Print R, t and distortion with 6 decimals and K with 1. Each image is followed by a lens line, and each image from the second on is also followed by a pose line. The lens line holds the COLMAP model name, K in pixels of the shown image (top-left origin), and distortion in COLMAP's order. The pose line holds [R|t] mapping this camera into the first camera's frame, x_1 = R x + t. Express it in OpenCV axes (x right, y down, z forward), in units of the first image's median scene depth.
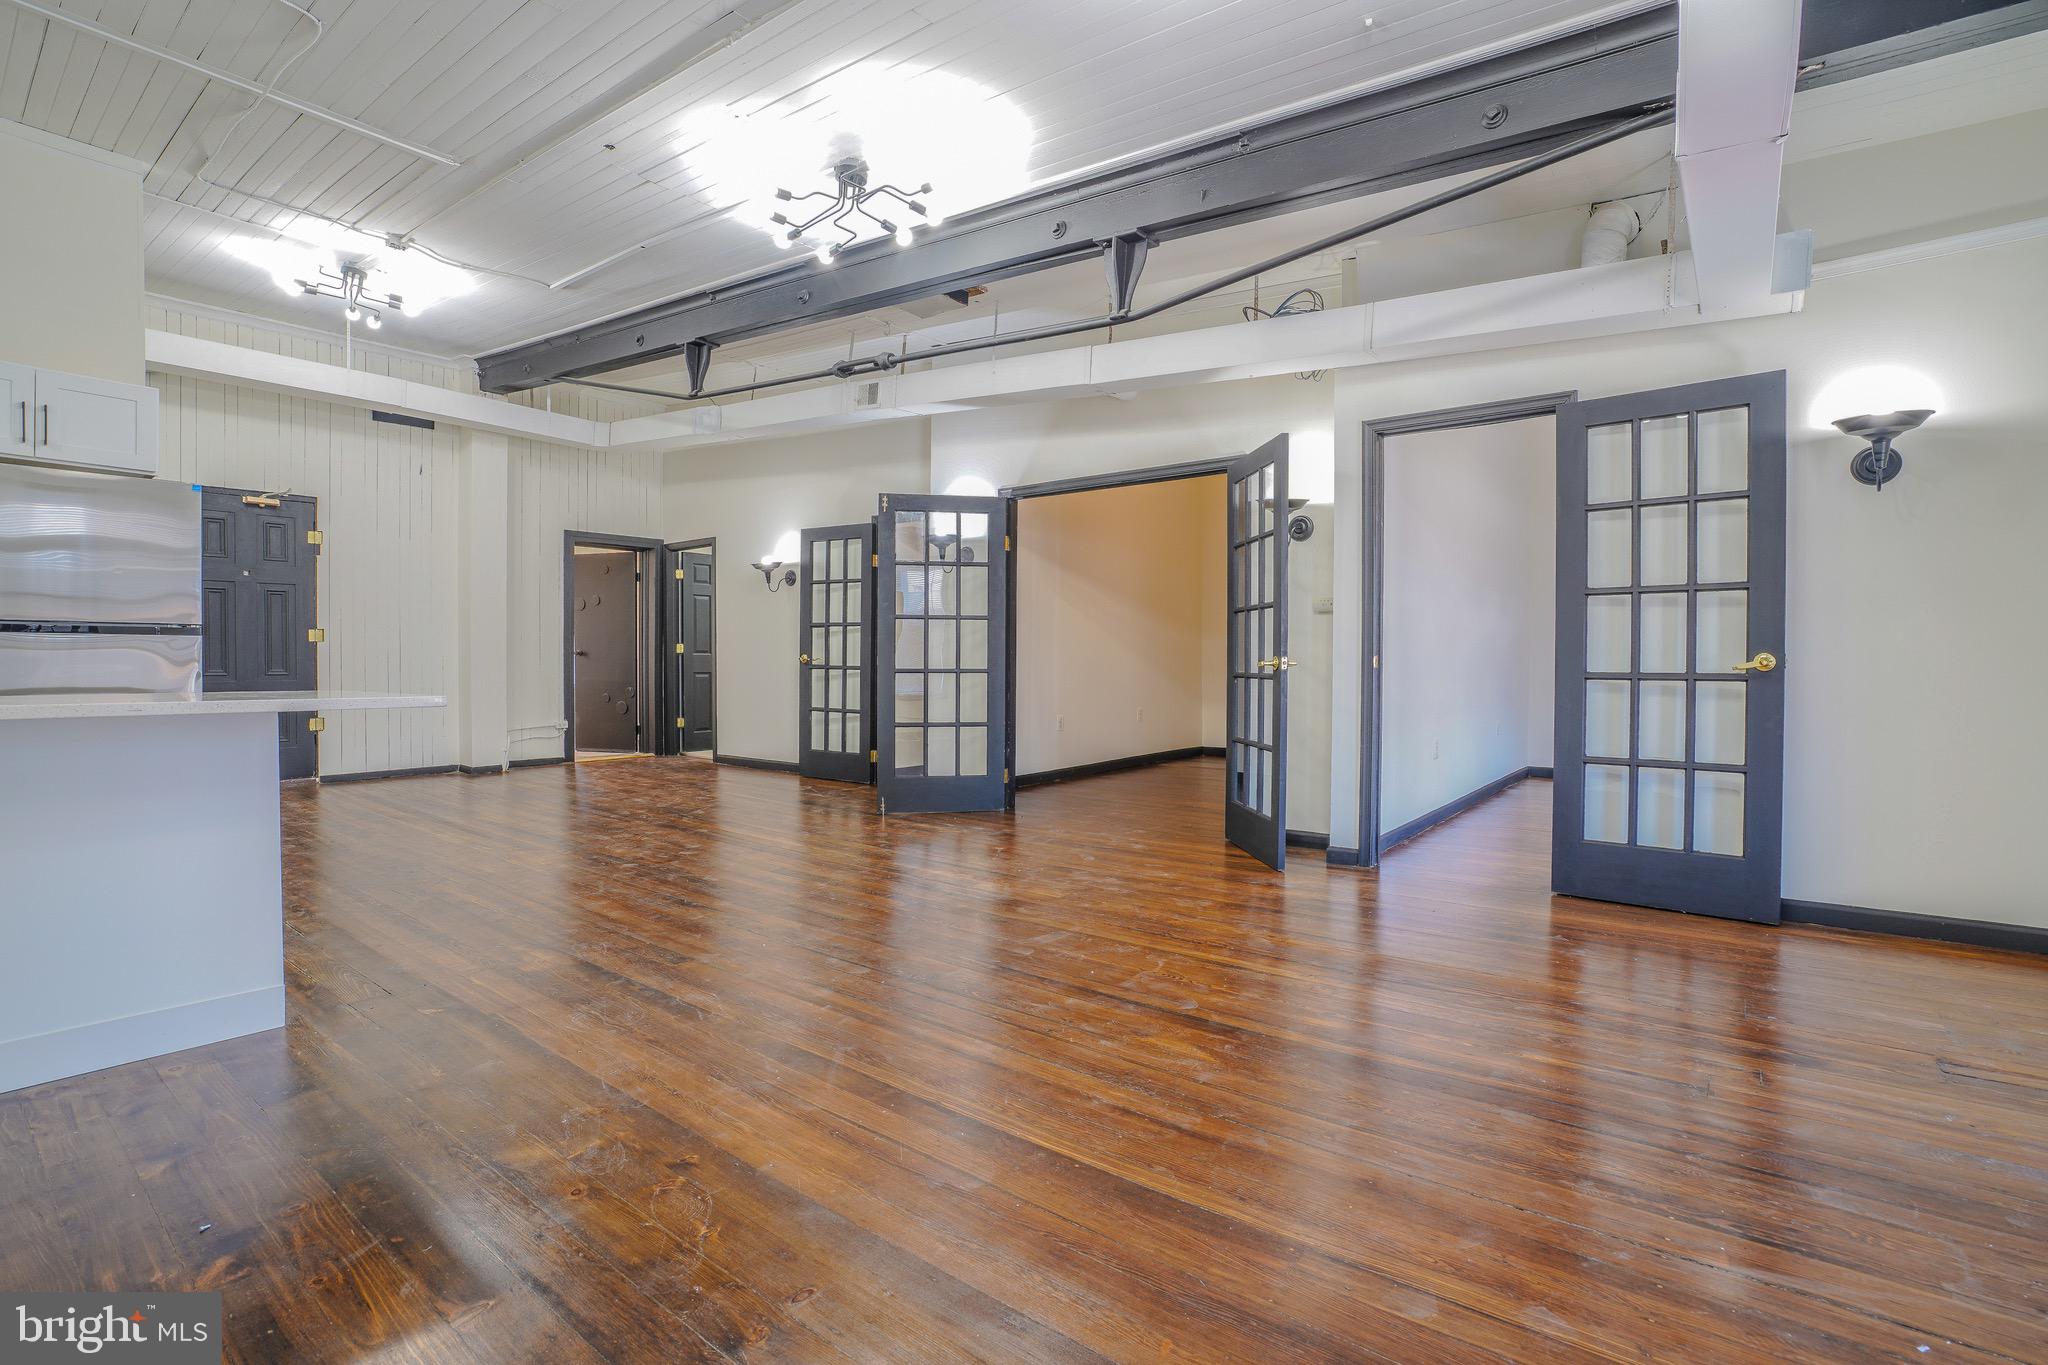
lens RADIAL K [[951.3, 0, 995.5], [0, 951.3, 672.6], [0, 0, 1]] dist [-0.054027, 0.021123]
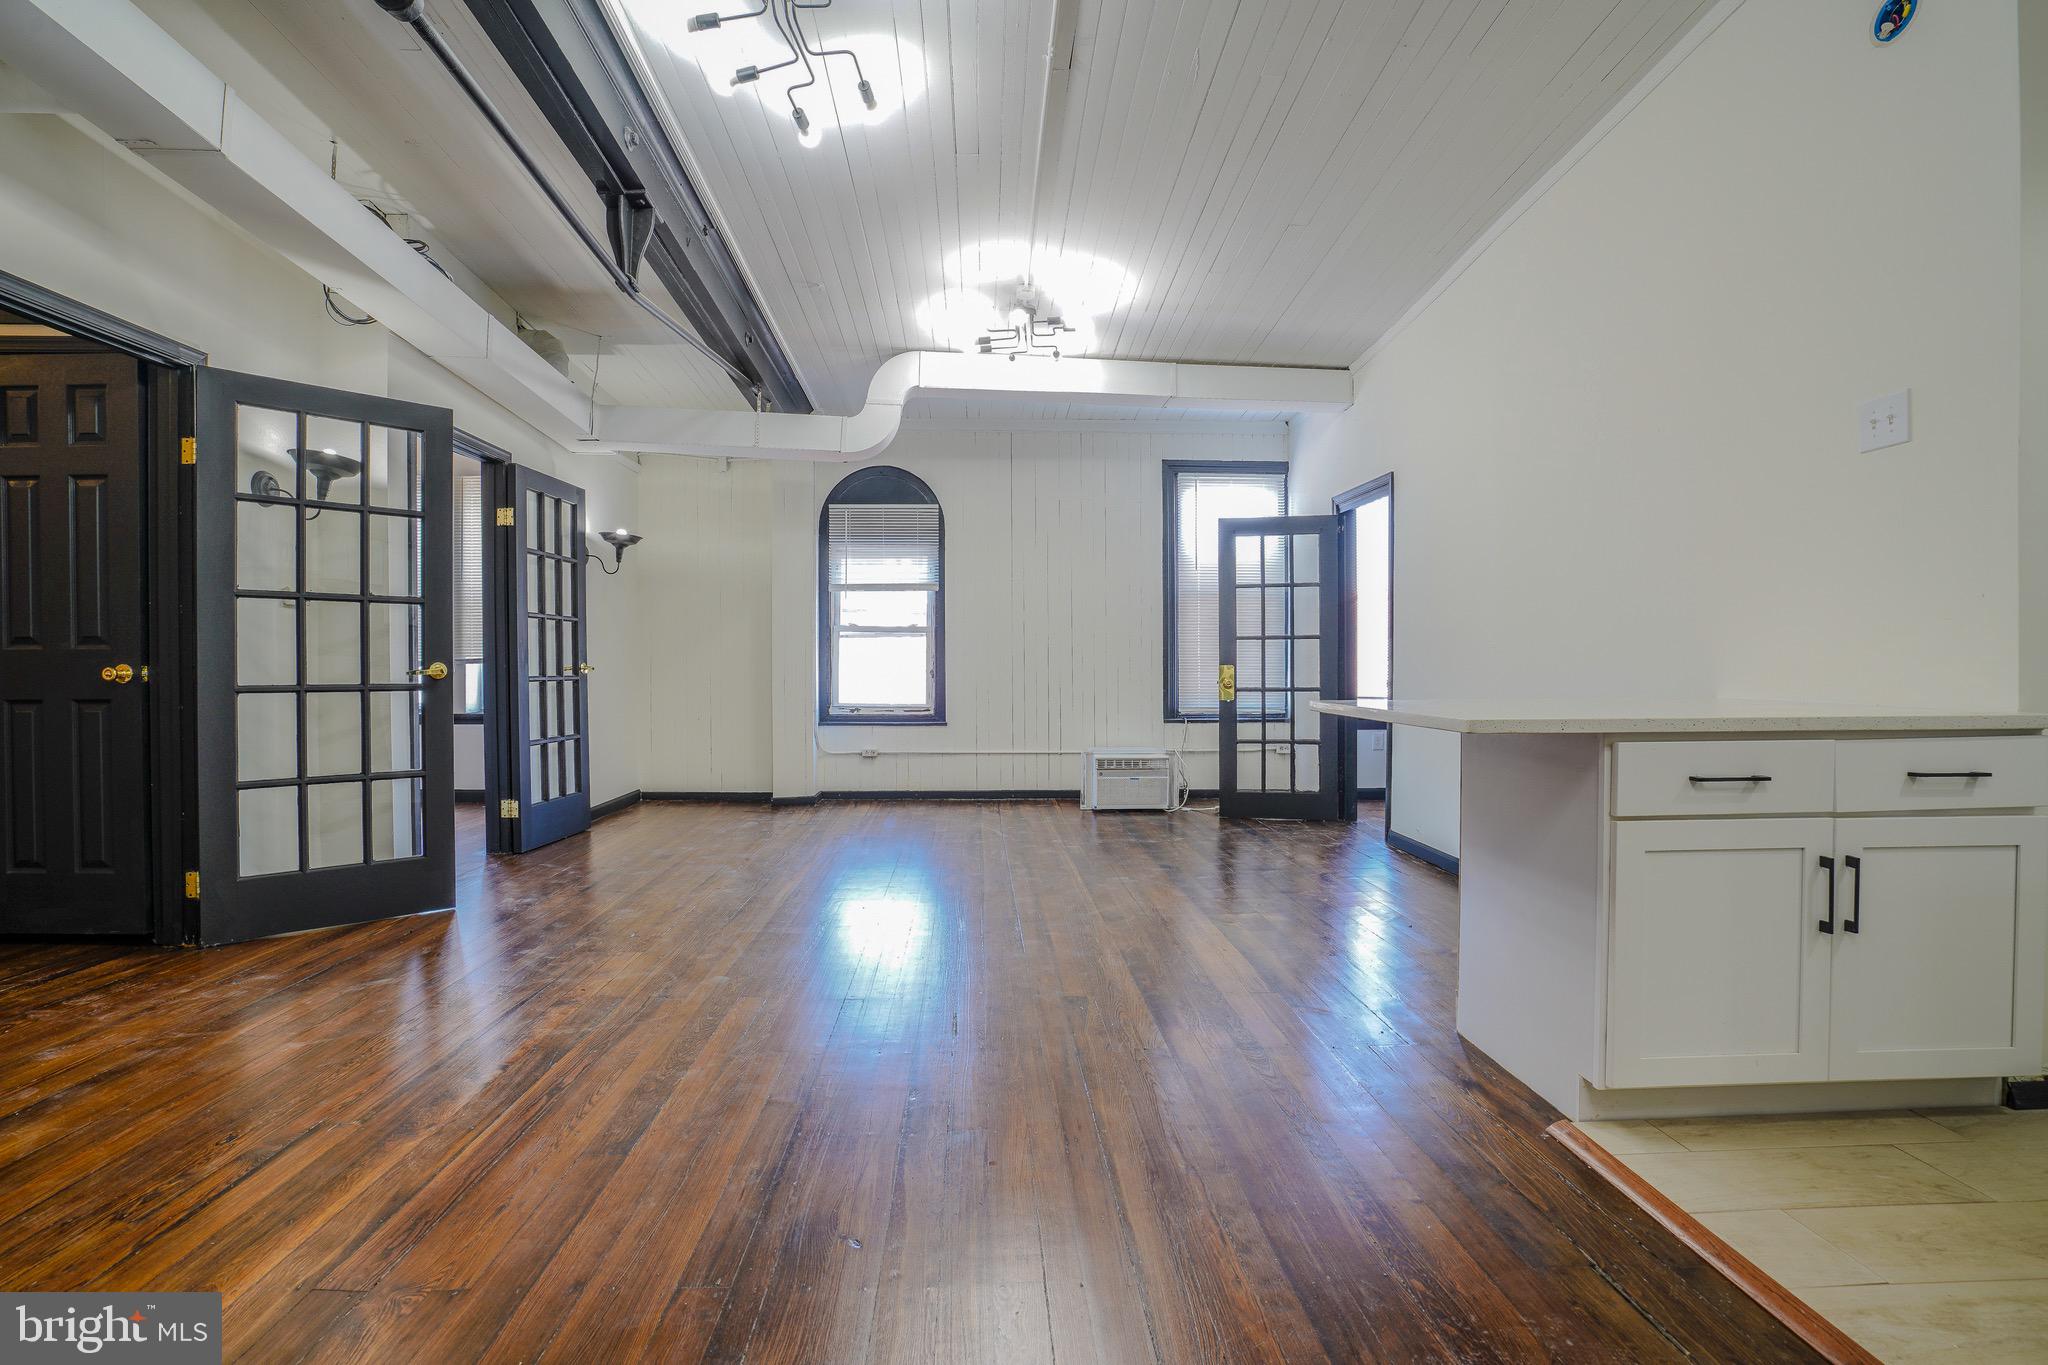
lens RADIAL K [[951.3, 0, 1020.5], [0, 951.3, 675.1], [0, 0, 1]] dist [-0.054027, 0.021123]
pose [[-0.679600, -0.003527, 0.733574, -0.422342], [0.012741, 0.999781, 0.016611, -0.008602], [-0.733472, 0.020636, -0.679406, 0.724781]]
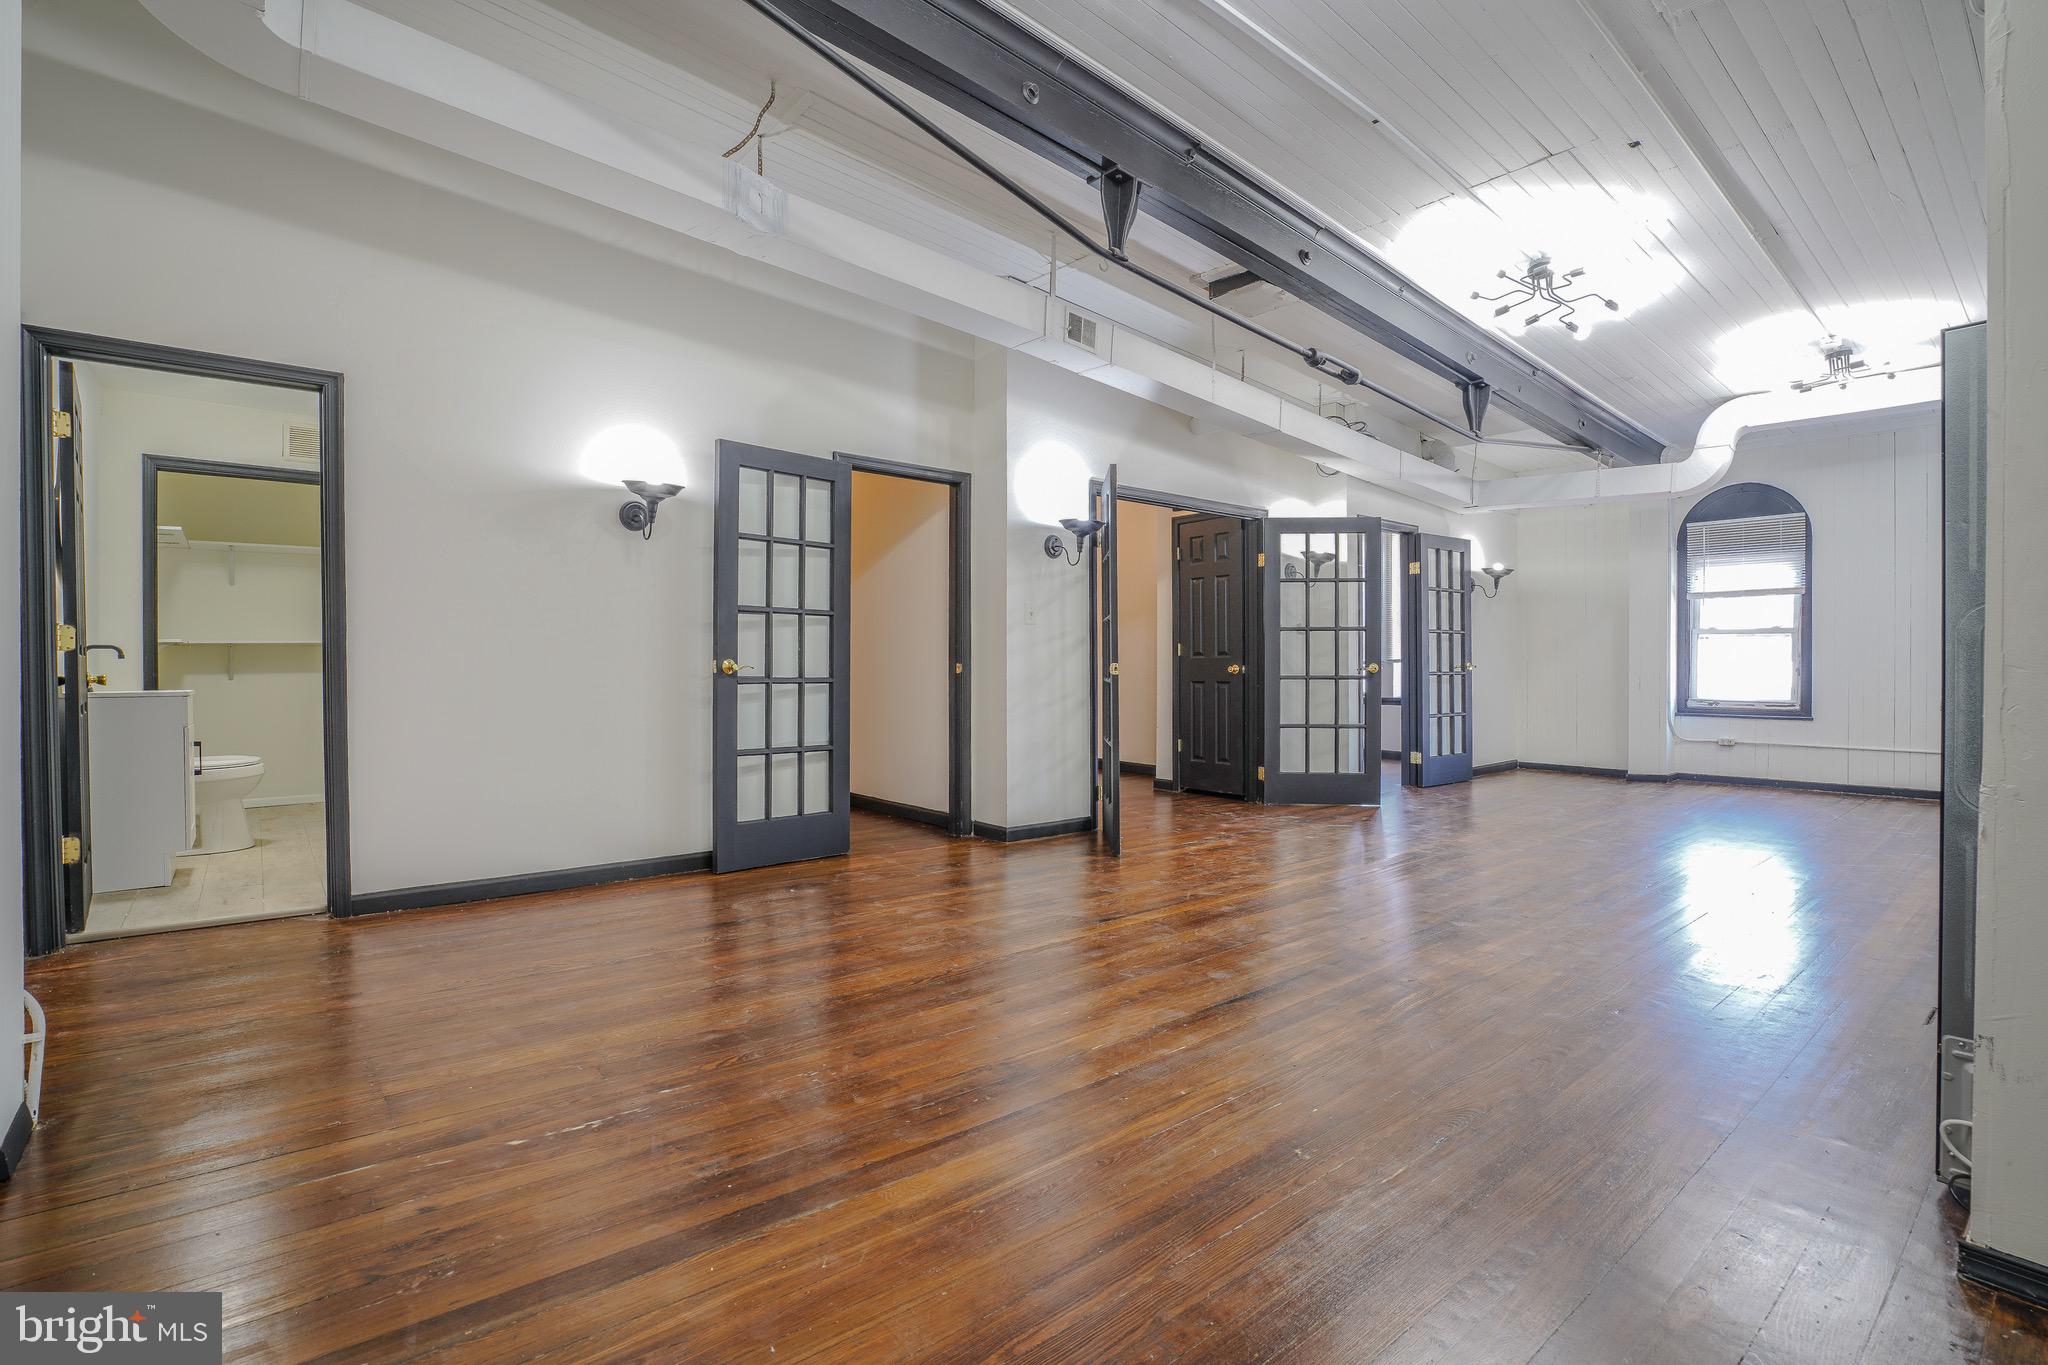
lens RADIAL K [[951.3, 0, 1016.3], [0, 951.3, 679.5], [0, 0, 1]] dist [-0.054027, 0.021123]
pose [[0.177243, -0.011247, 0.984103, -0.802921], [0.016566, 0.999827, 0.008443, -0.009053], [-0.984028, 0.014807, 0.177399, 0.791194]]
